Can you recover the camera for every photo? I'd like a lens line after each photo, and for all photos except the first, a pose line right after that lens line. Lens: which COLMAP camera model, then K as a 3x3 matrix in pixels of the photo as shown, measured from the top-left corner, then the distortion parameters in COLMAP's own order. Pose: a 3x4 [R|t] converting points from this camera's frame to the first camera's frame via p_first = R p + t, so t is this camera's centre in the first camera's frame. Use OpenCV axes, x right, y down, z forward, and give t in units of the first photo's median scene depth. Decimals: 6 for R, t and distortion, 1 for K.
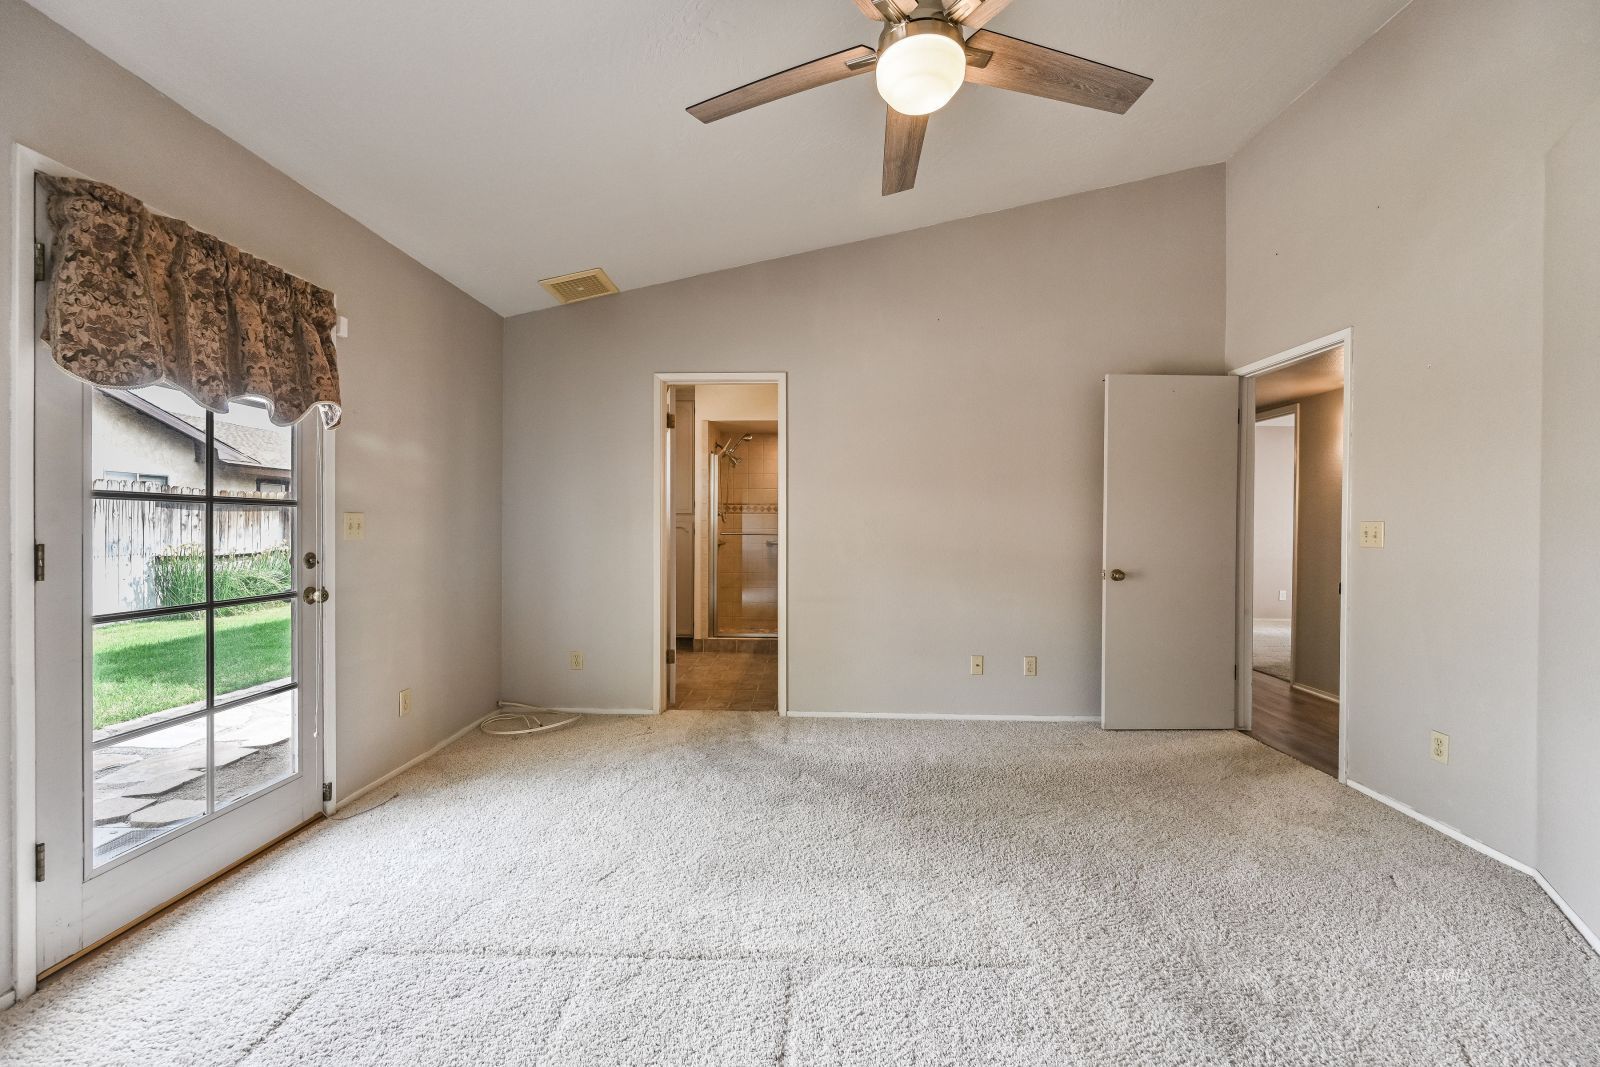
lens RADIAL K [[686.3, 0, 831.6], [0, 686.3, 518.0], [0, 0, 1]] dist [-0.001831, 0.001257]
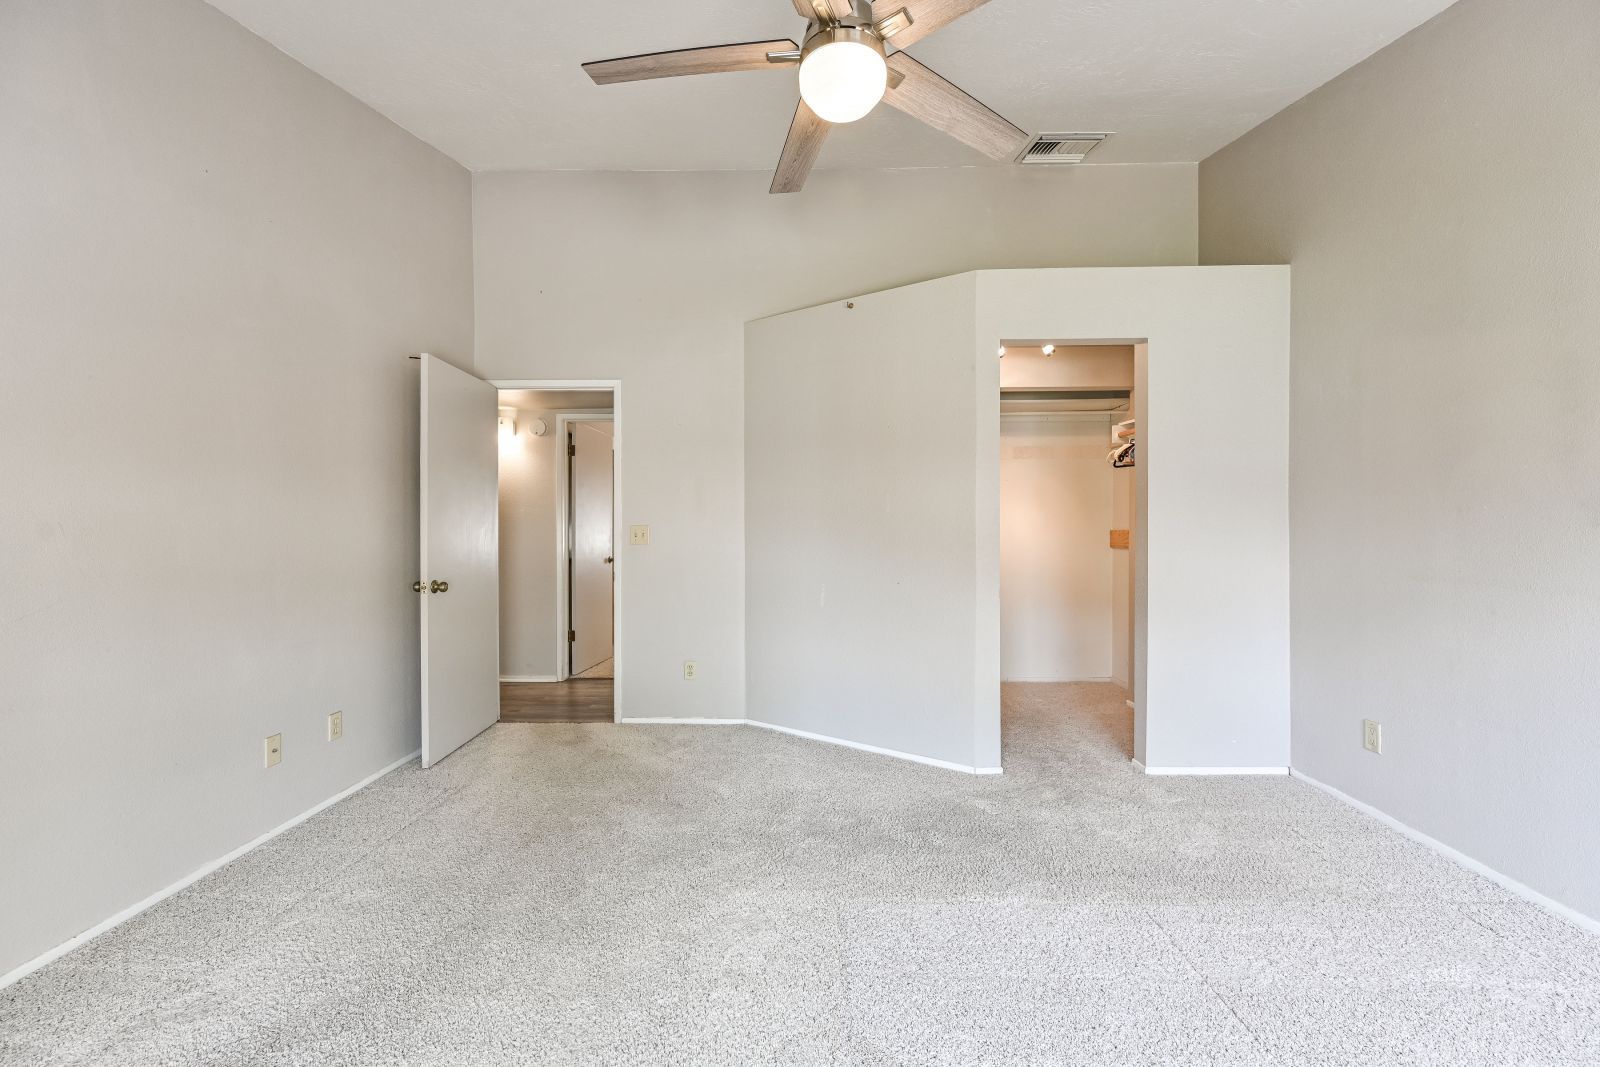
lens RADIAL K [[655.0, 0, 799.9], [0, 655.0, 525.6], [0, 0, 1]] dist [-0.000093, 0.000096]
pose [[-0.016472, -0.000332, 0.999864, -0.527871], [-0.005023, 0.999987, 0.000250, 0.003953], [-0.999852, -0.005018, -0.016473, 0.679324]]
